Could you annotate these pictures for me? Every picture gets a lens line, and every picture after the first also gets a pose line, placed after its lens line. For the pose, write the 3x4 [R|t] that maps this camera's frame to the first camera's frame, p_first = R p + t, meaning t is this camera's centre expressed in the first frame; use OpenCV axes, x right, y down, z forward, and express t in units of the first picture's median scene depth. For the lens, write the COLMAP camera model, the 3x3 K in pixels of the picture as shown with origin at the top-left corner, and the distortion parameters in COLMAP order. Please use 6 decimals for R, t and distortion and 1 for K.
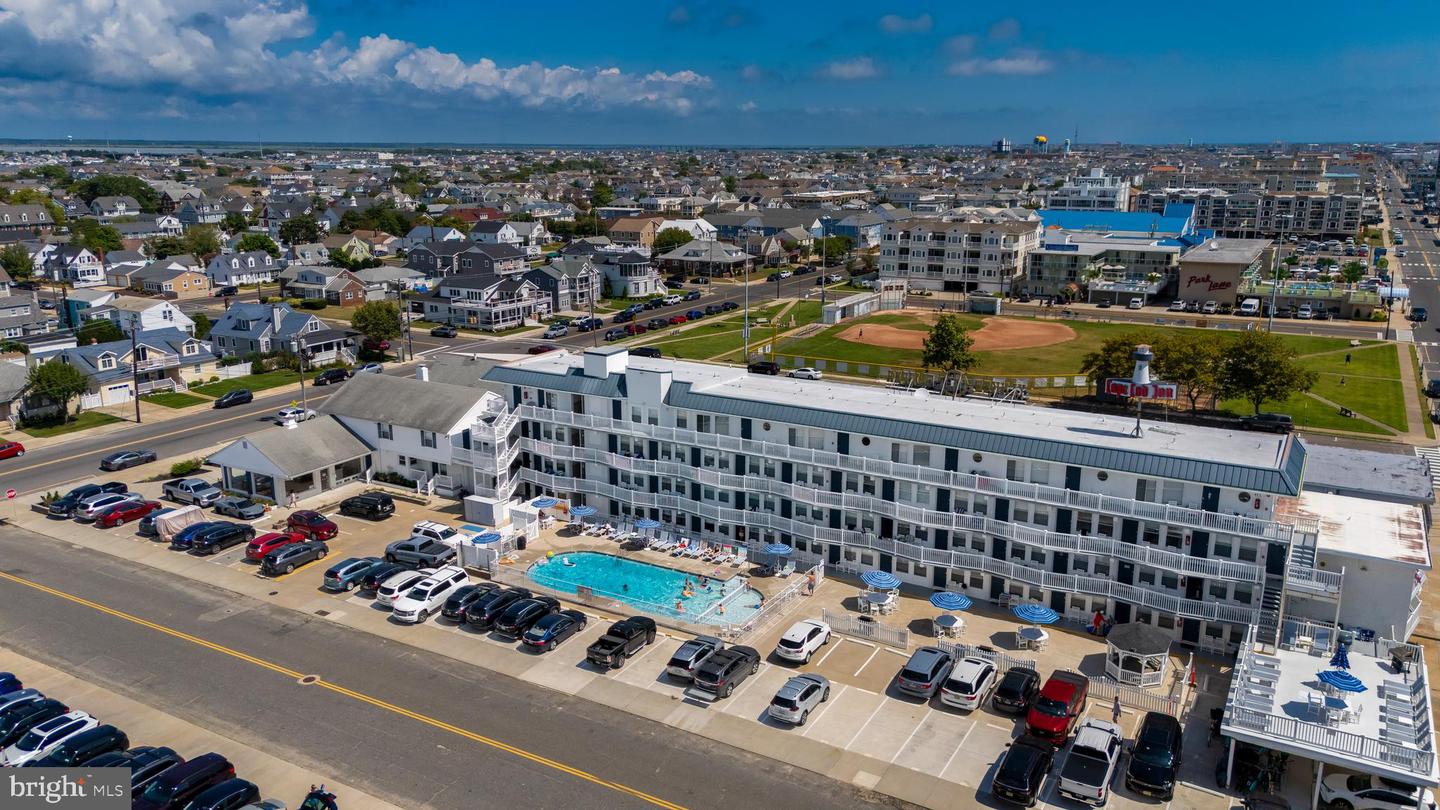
lens RADIAL K [[1057.6, 0, 720.0], [0, 1057.6, 405.0], [0, 0, 1]] dist [0.082792, -0.052821]
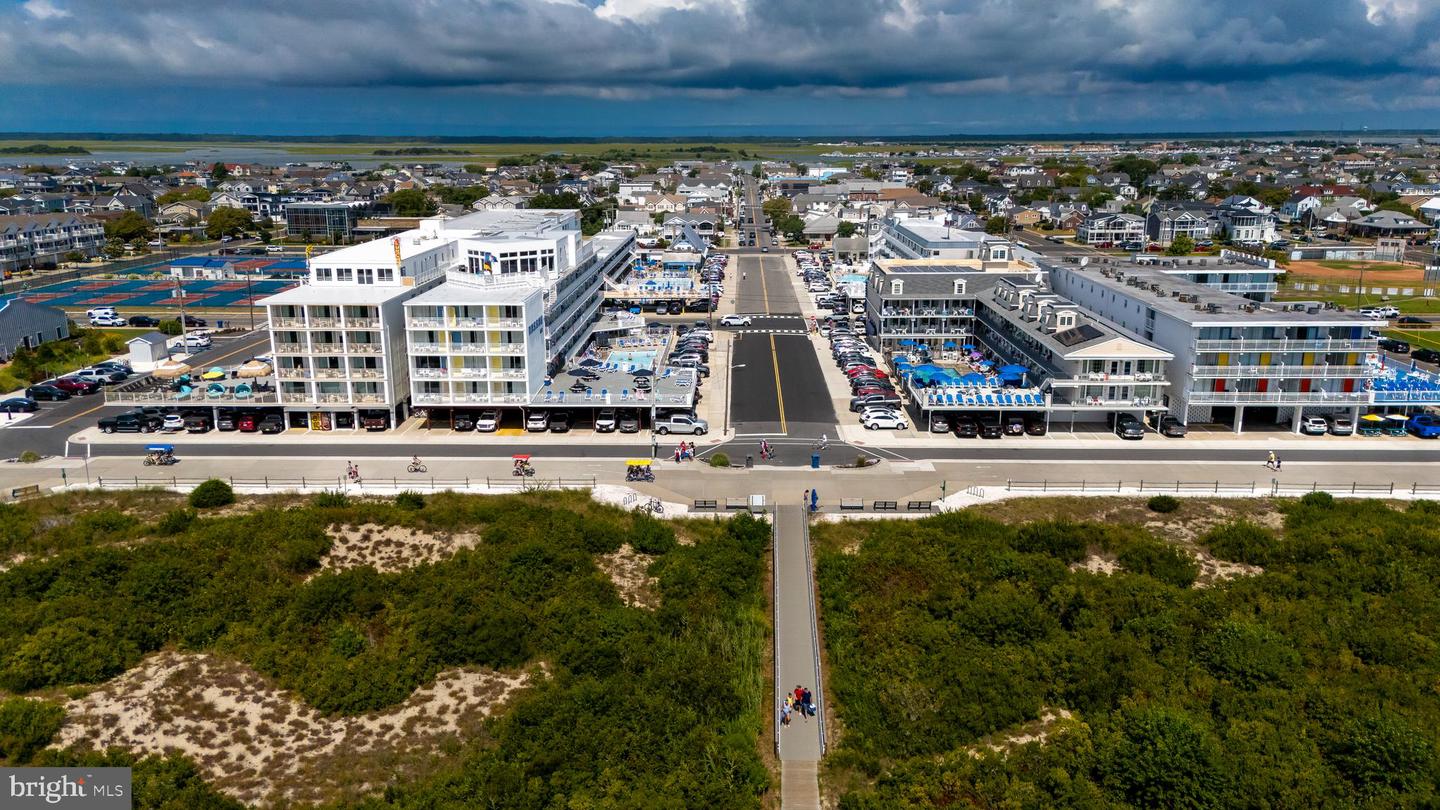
lens RADIAL K [[1057.6, 0, 720.0], [0, 1057.6, 405.0], [0, 0, 1]] dist [0.082792, -0.052821]
pose [[0.484578, 0.213946, -0.848181, 1.905342], [-0.206628, 0.970185, 0.126671, 0.164465], [0.849994, 0.113876, 0.514338, -0.703078]]
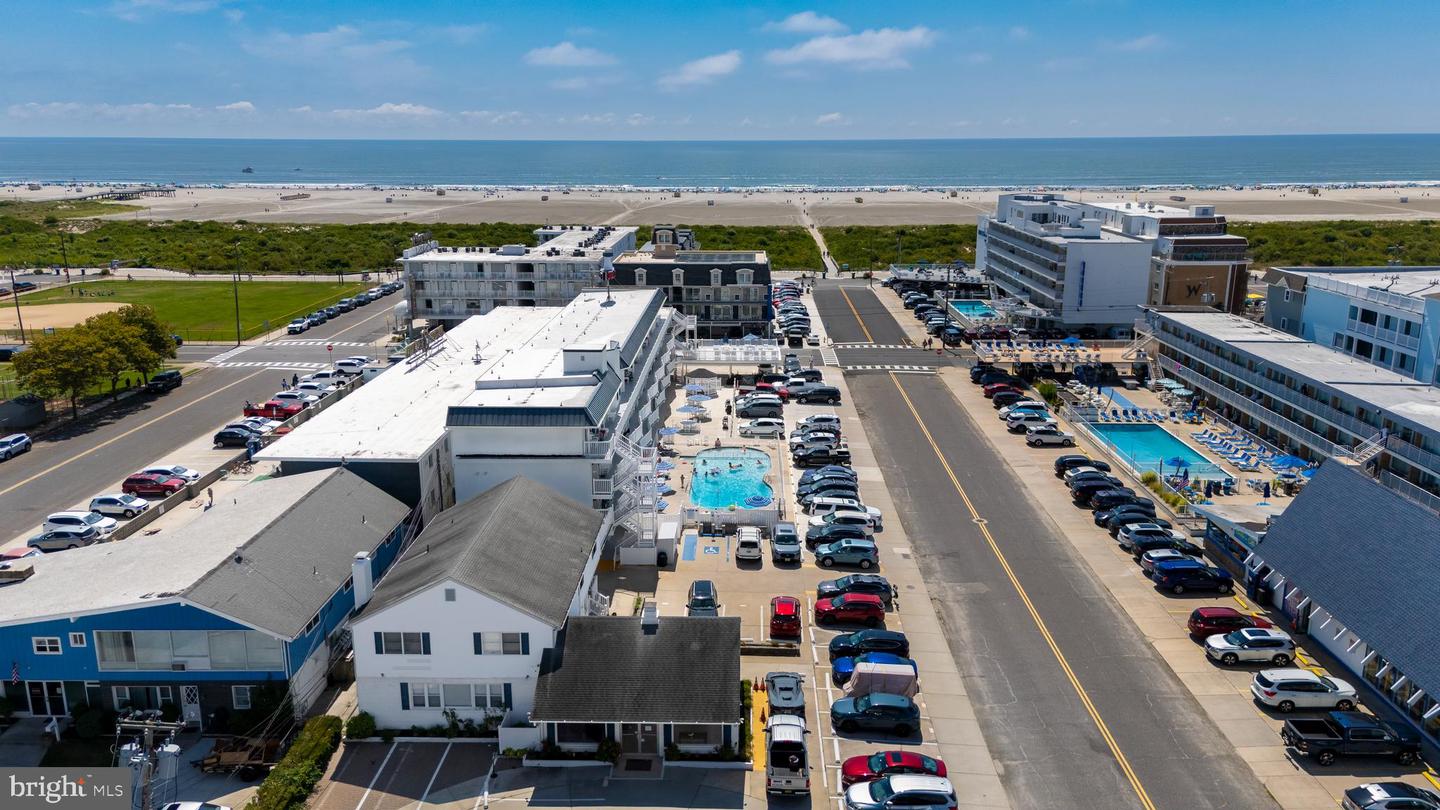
lens RADIAL K [[1057.6, 0, 720.0], [0, 1057.6, 405.0], [0, 0, 1]] dist [0.082792, -0.052821]
pose [[-0.478269, -0.215041, 0.851479, -0.866718], [0.212400, 0.912451, 0.349743, -0.273784], [-0.852141, 0.348125, -0.390722, 1.131009]]
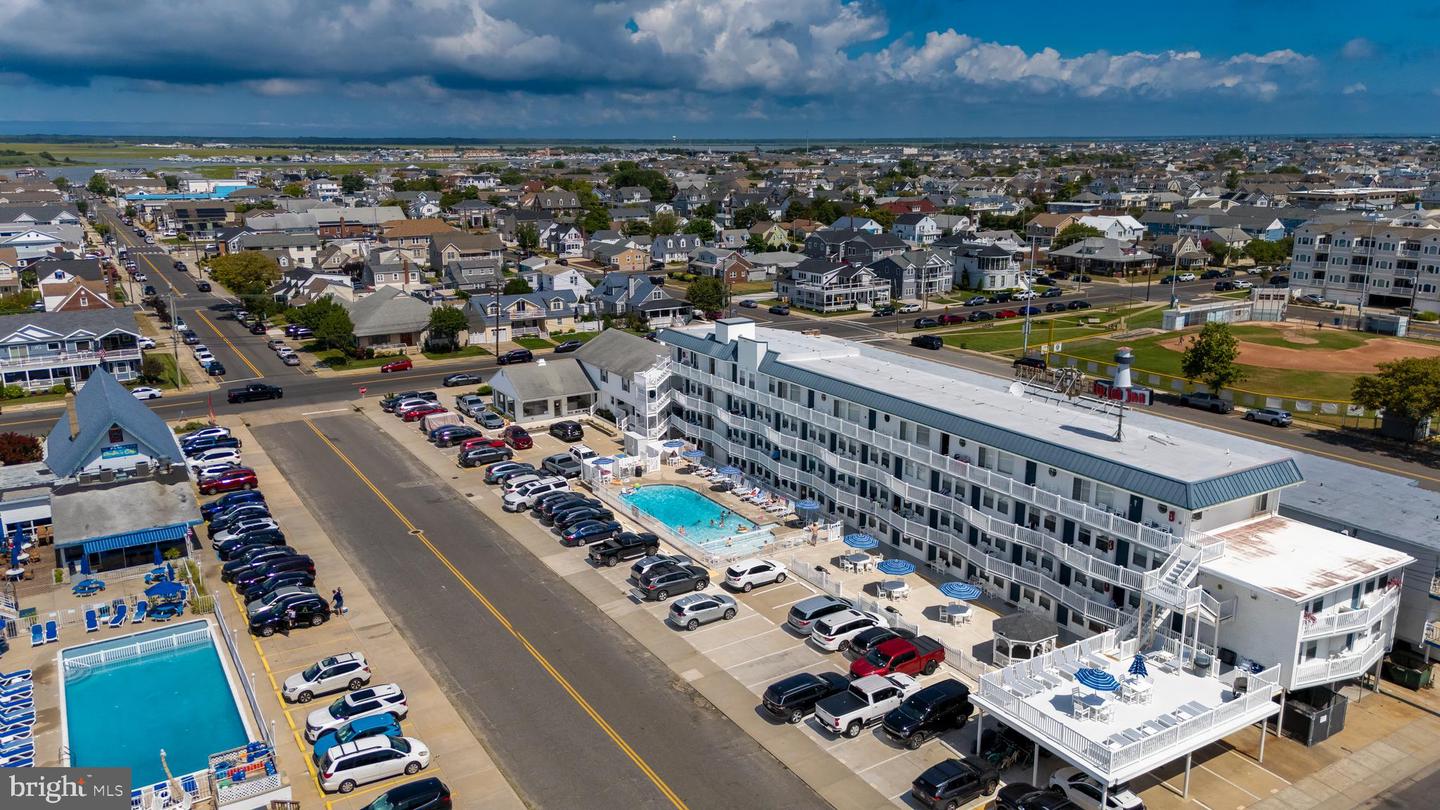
lens RADIAL K [[1057.6, 0, 720.0], [0, 1057.6, 405.0], [0, 0, 1]] dist [0.082792, -0.052821]
pose [[0.883044, 0.112958, -0.455492, 0.364956], [-0.110554, 0.993354, 0.032016, 0.004216], [0.456082, 0.022085, 0.889664, -0.029030]]
